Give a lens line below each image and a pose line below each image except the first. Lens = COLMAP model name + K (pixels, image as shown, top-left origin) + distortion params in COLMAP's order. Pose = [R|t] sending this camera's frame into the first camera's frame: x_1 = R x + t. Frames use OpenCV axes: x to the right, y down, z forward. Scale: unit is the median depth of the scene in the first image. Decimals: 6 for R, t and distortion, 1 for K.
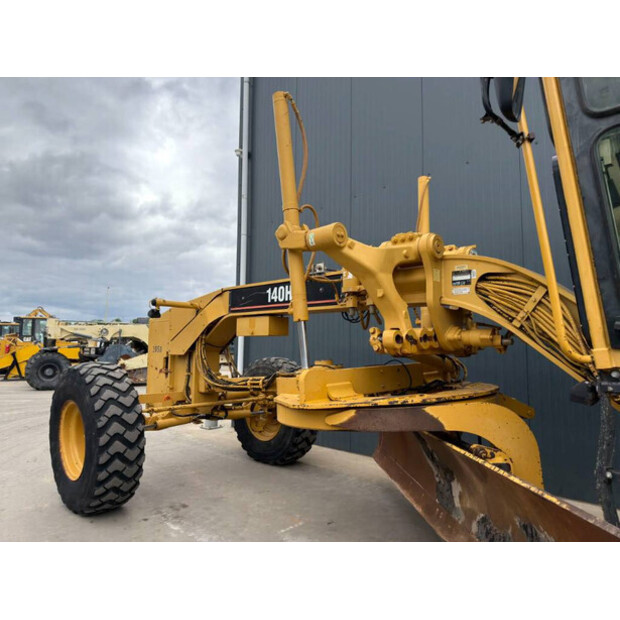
lens RADIAL K [[439.9, 0, 312.1], [0, 439.9, 313.0], [0, 0, 1]] dist [0.057891, -0.059925]
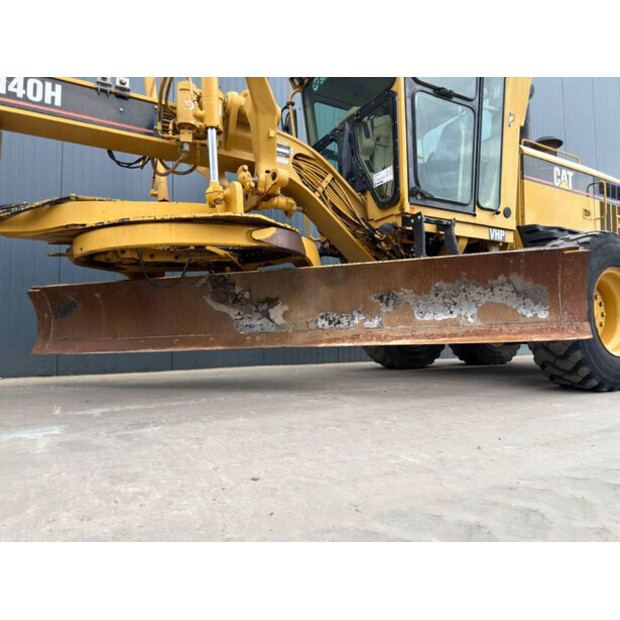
lens RADIAL K [[439.9, 0, 312.1], [0, 439.9, 313.0], [0, 0, 1]] dist [0.057891, -0.059925]
pose [[0.293875, 0.039926, 0.955010, -0.845448], [-0.066789, 0.997543, -0.021151, 0.412063], [-0.953507, -0.057569, 0.295820, 0.522269]]
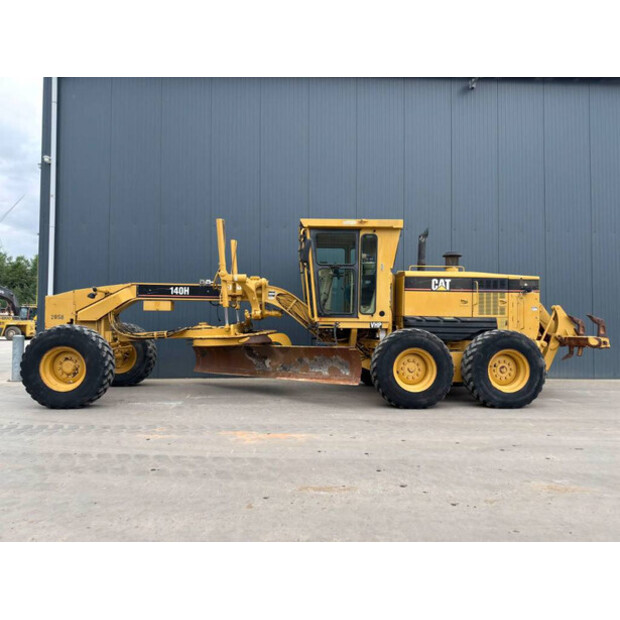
lens RADIAL K [[439.9, 0, 312.1], [0, 439.9, 313.0], [0, 0, 1]] dist [0.057891, -0.059925]
pose [[0.682076, 0.011644, 0.731189, -1.688108], [-0.060940, 0.997300, 0.040965, -0.090082], [-0.728738, -0.072500, 0.680944, -1.273942]]
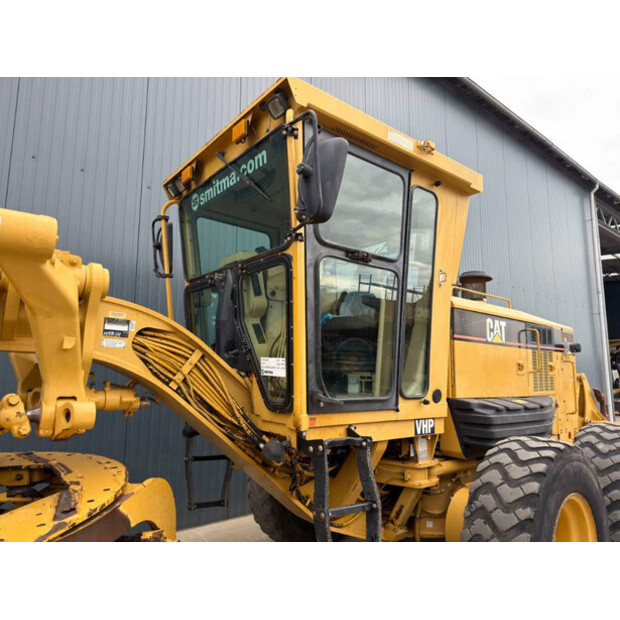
lens RADIAL K [[439.9, 0, 312.1], [0, 439.9, 313.0], [0, 0, 1]] dist [0.057891, -0.059925]
pose [[0.119992, 0.126880, 0.984634, -0.435115], [-0.092022, 0.988951, -0.116222, -0.044777], [-0.988501, -0.076662, 0.130342, 0.544915]]
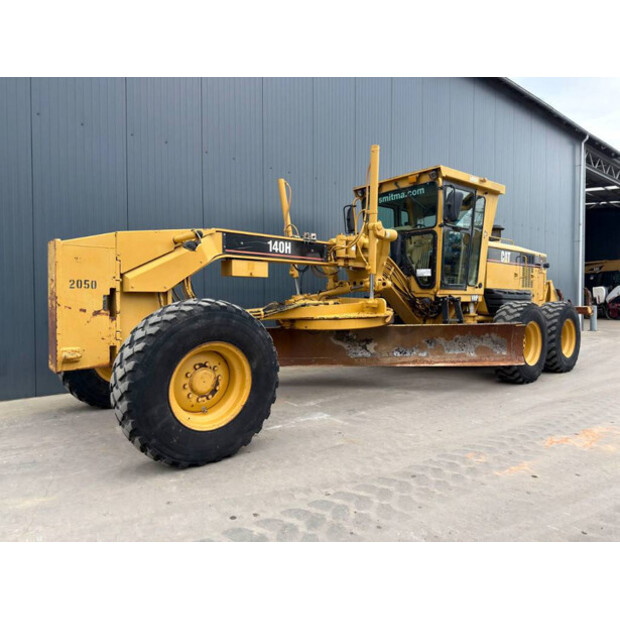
lens RADIAL K [[439.9, 0, 312.1], [0, 439.9, 313.0], [0, 0, 1]] dist [0.057891, -0.059925]
pose [[0.112310, -0.040202, 0.992860, -2.036885], [-0.082105, 0.995389, 0.049592, 0.120013], [-0.990275, -0.087089, 0.108491, 1.061181]]
